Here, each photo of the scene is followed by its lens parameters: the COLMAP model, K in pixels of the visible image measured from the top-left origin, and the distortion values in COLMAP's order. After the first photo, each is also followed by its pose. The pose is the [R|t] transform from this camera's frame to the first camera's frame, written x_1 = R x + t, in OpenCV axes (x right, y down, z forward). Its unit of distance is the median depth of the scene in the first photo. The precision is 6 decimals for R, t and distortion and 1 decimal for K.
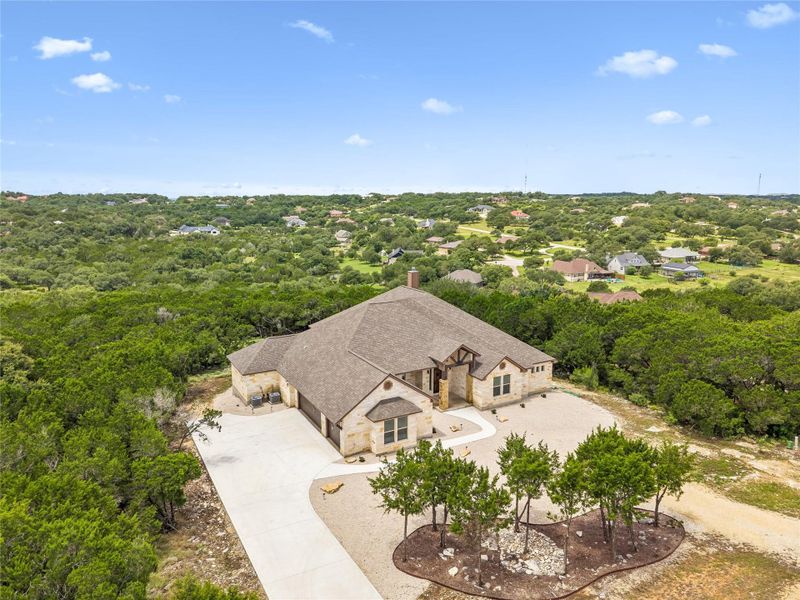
lens RADIAL K [[544.3, 0, 397.9], [0, 544.3, 303.4], [0, 0, 1]] dist [0.027390, -0.029699]
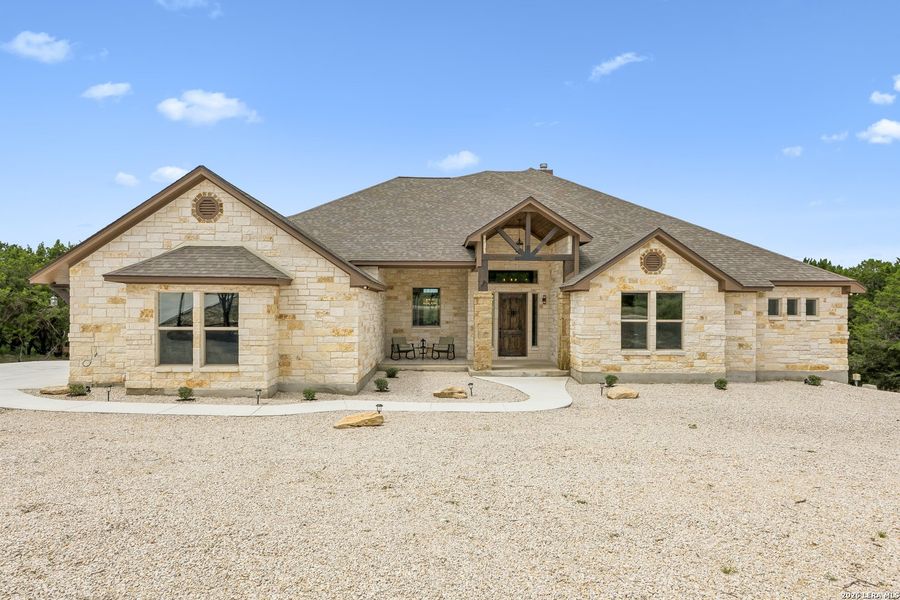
lens RADIAL K [[517.3, 0, 453.1], [0, 517.3, 320.0], [0, 0, 1]] dist [-0.004647, -0.001180]
pose [[0.879377, 0.011719, -0.475982, 0.203684], [-0.097087, 0.983107, -0.155163, 0.184439], [0.466123, 0.182659, 0.865659, 0.560730]]
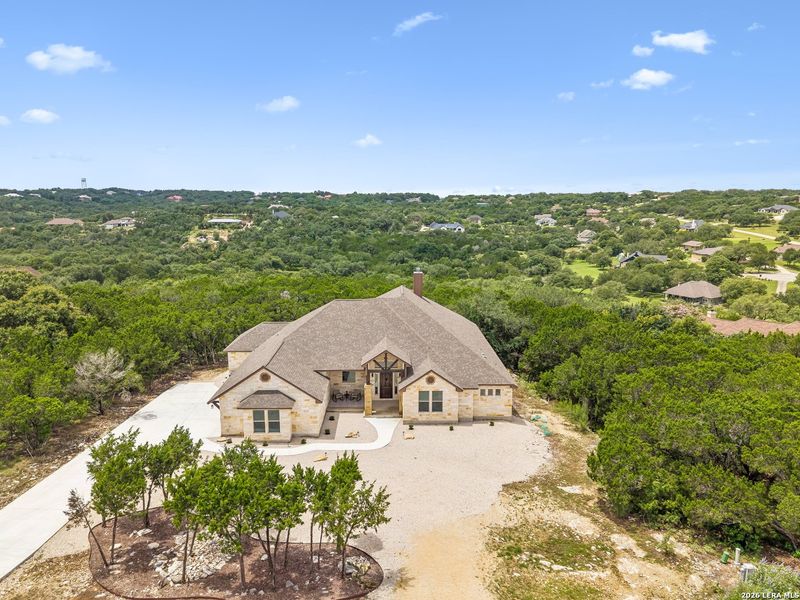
lens RADIAL K [[544.3, 0, 405.3], [0, 544.3, 299.2], [0, 0, 1]] dist [0.027390, -0.029699]
pose [[0.876342, 0.089402, -0.473321, 0.492221], [-0.091378, 0.995637, 0.018874, -0.029478], [0.472944, 0.026711, 0.880688, 0.144955]]
